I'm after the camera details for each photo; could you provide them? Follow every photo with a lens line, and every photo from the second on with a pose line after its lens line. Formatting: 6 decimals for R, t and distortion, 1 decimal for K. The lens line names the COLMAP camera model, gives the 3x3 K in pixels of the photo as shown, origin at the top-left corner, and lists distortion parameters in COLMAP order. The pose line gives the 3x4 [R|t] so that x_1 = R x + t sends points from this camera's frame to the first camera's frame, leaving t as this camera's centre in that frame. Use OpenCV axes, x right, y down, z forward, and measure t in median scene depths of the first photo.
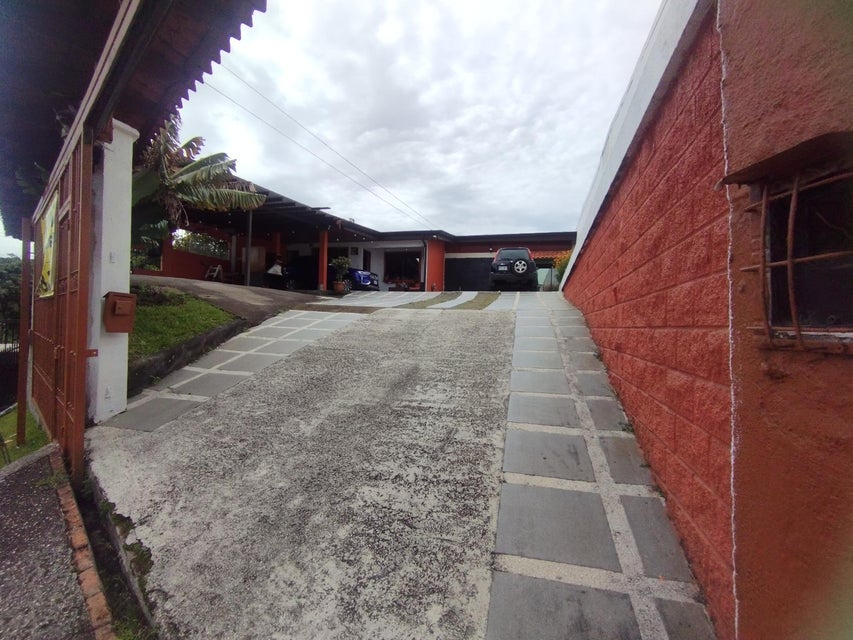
lens RADIAL K [[395.2, 0, 429.0], [0, 395.2, 322.1], [0, 0, 1]] dist [0.002352, -0.001781]
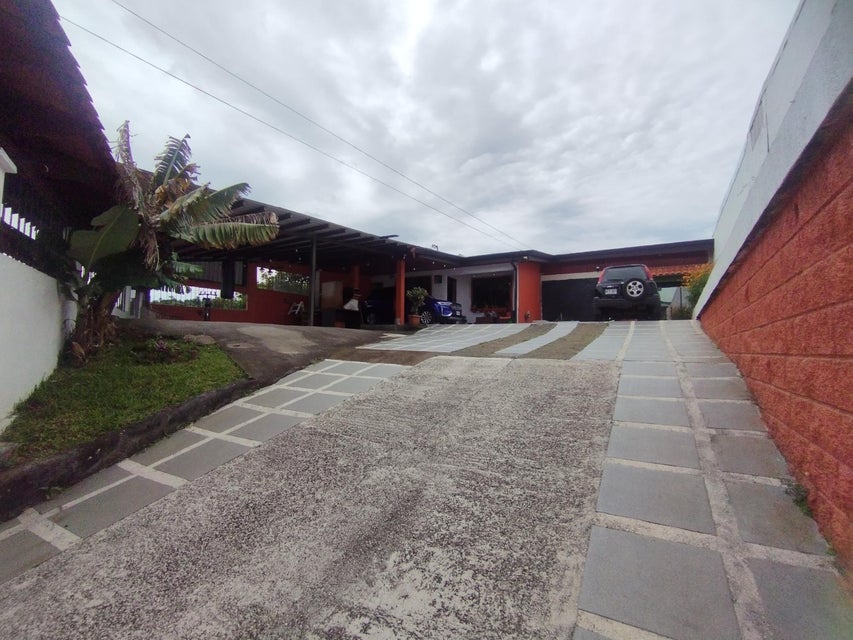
lens RADIAL K [[395.2, 0, 428.9], [0, 395.2, 323.9], [0, 0, 1]] dist [0.002352, -0.001781]
pose [[0.962990, -0.025408, -0.268337, 0.038337], [0.010933, 0.998410, -0.055302, -0.026182], [0.269315, 0.050322, 0.961737, 0.116315]]
